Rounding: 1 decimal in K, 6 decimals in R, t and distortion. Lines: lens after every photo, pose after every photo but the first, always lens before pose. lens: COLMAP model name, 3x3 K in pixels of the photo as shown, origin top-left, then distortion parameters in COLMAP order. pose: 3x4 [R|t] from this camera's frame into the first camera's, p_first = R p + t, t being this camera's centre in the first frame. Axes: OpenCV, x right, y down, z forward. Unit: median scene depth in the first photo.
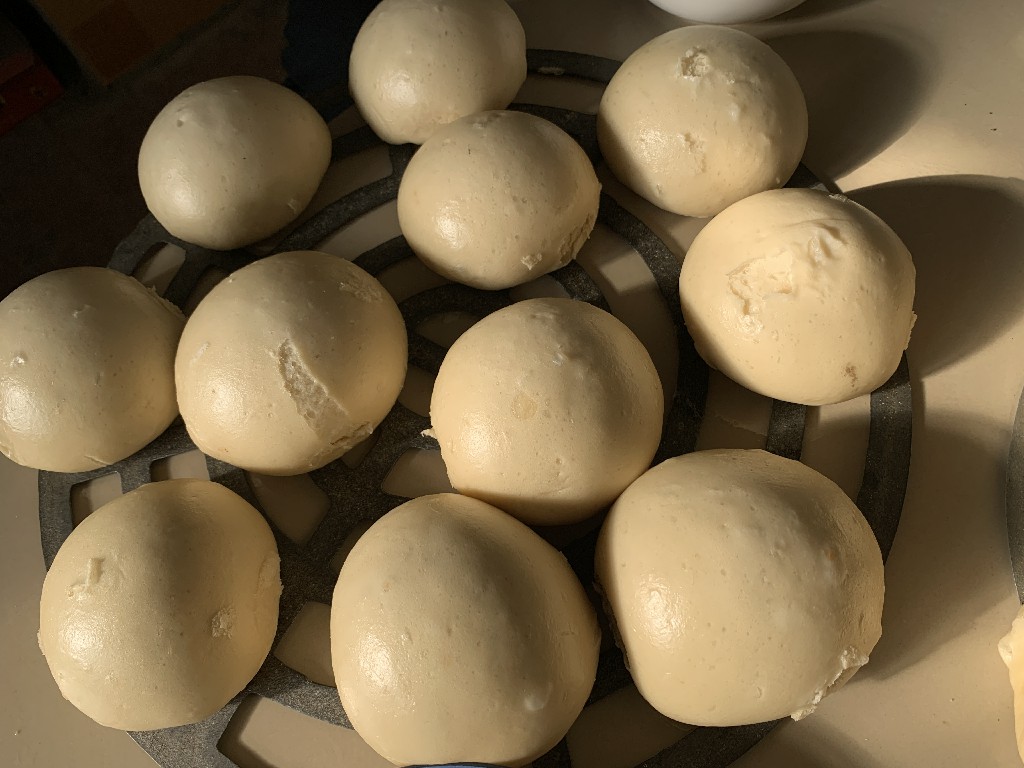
lens RADIAL K [[790.0, 0, 512.0], [0, 790.0, 384.0], [0, 0, 1]] dist [-0.012667, 0.007045]
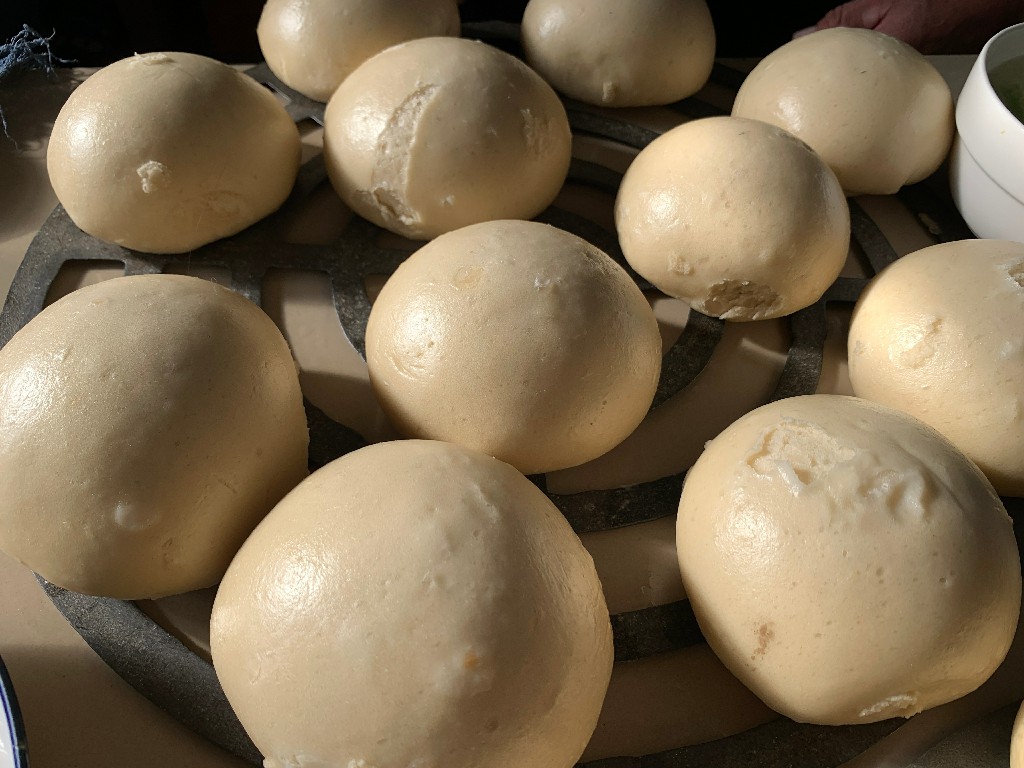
lens RADIAL K [[790.0, 0, 512.0], [0, 790.0, 384.0], [0, 0, 1]] dist [-0.012667, 0.007045]
pose [[0.477923, 0.781452, -0.401151, 0.414755], [-0.837118, 0.543552, 0.061528, 0.005987], [0.266127, 0.306405, 0.913943, 0.273047]]
